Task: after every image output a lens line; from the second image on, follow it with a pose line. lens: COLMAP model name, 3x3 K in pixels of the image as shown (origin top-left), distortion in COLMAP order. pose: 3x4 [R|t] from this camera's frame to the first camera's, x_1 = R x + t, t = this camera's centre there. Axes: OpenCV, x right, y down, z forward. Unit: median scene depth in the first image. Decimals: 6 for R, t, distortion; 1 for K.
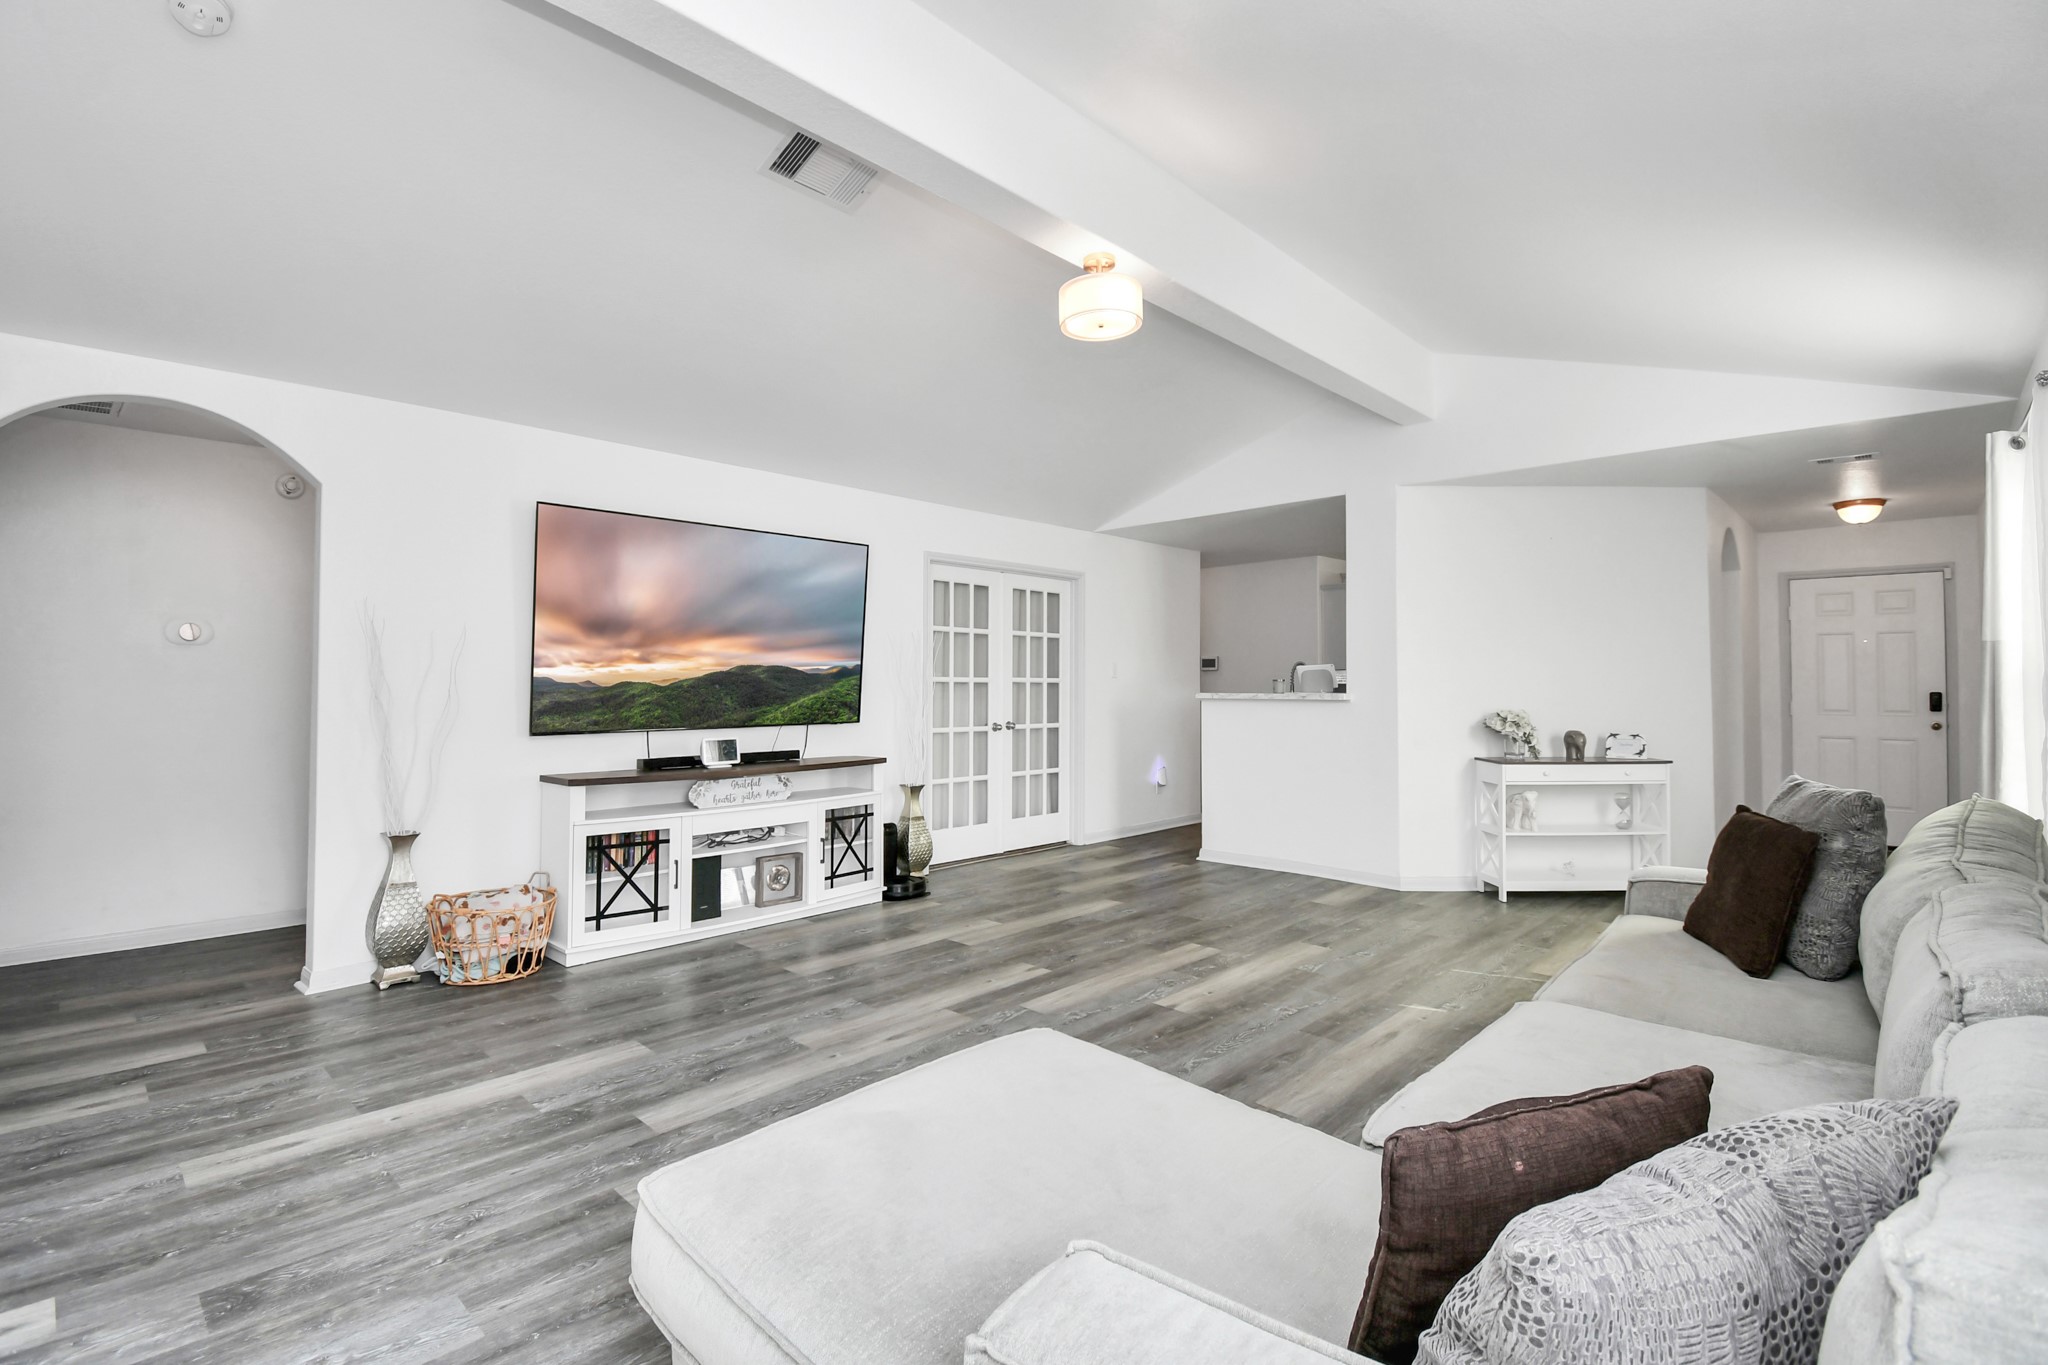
lens RADIAL K [[917.2, 0, 1008.1], [0, 917.2, 676.5], [0, 0, 1]] dist [0.001098, -0.000349]
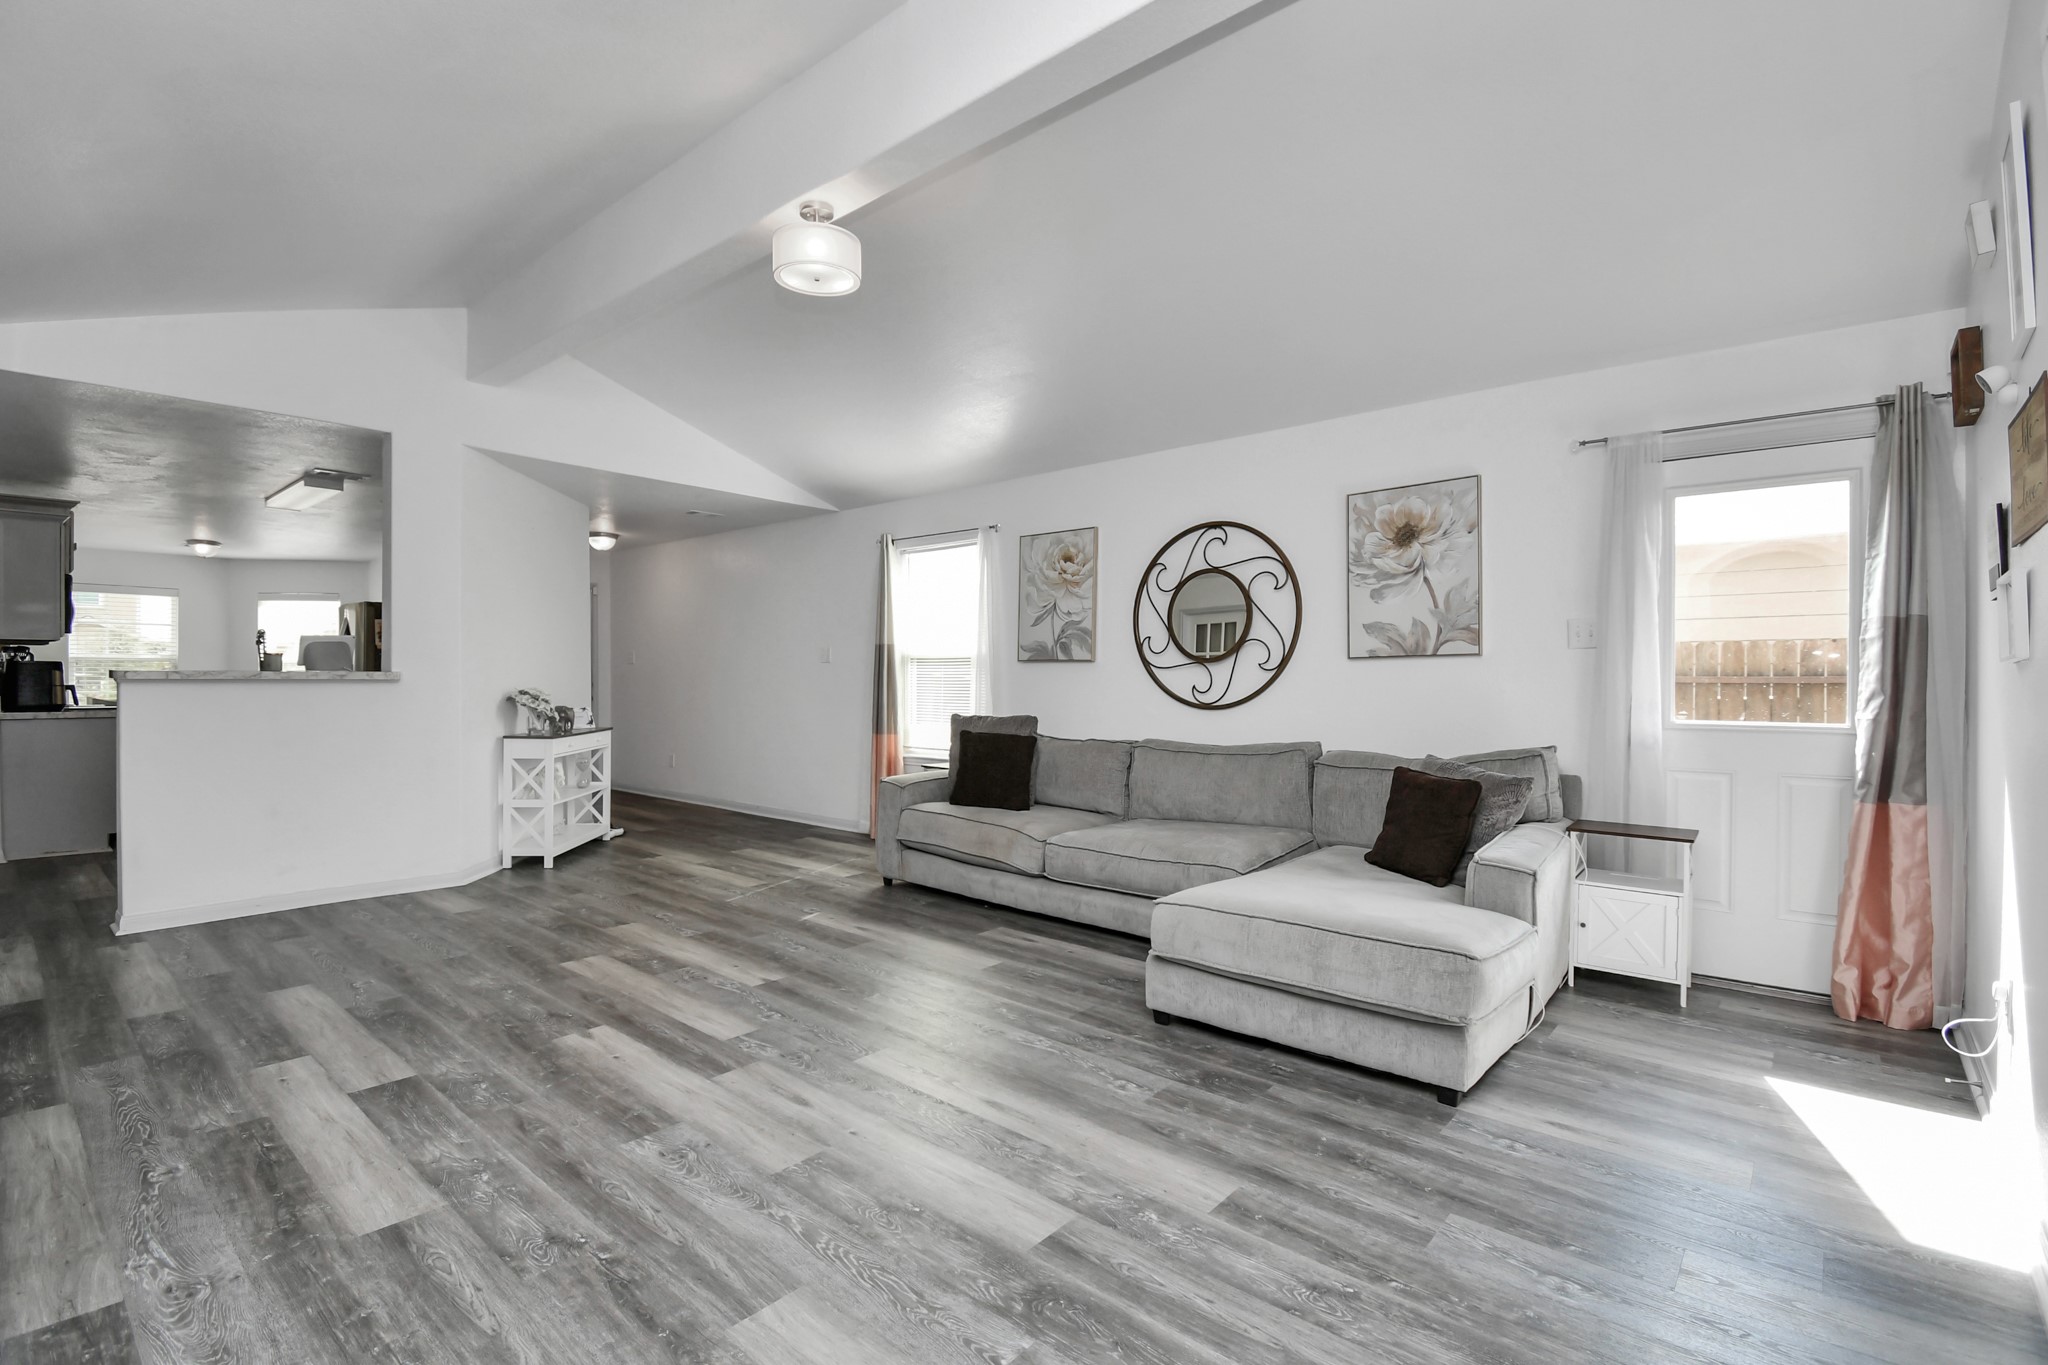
lens RADIAL K [[917.2, 0, 1007.8], [0, 917.2, 678.9], [0, 0, 1]] dist [0.001098, -0.000349]
pose [[-0.018641, -0.006279, 0.999807, -0.838933], [-0.003674, 0.999974, 0.006212, 0.028259], [-0.999819, -0.003557, -0.018663, 0.781932]]
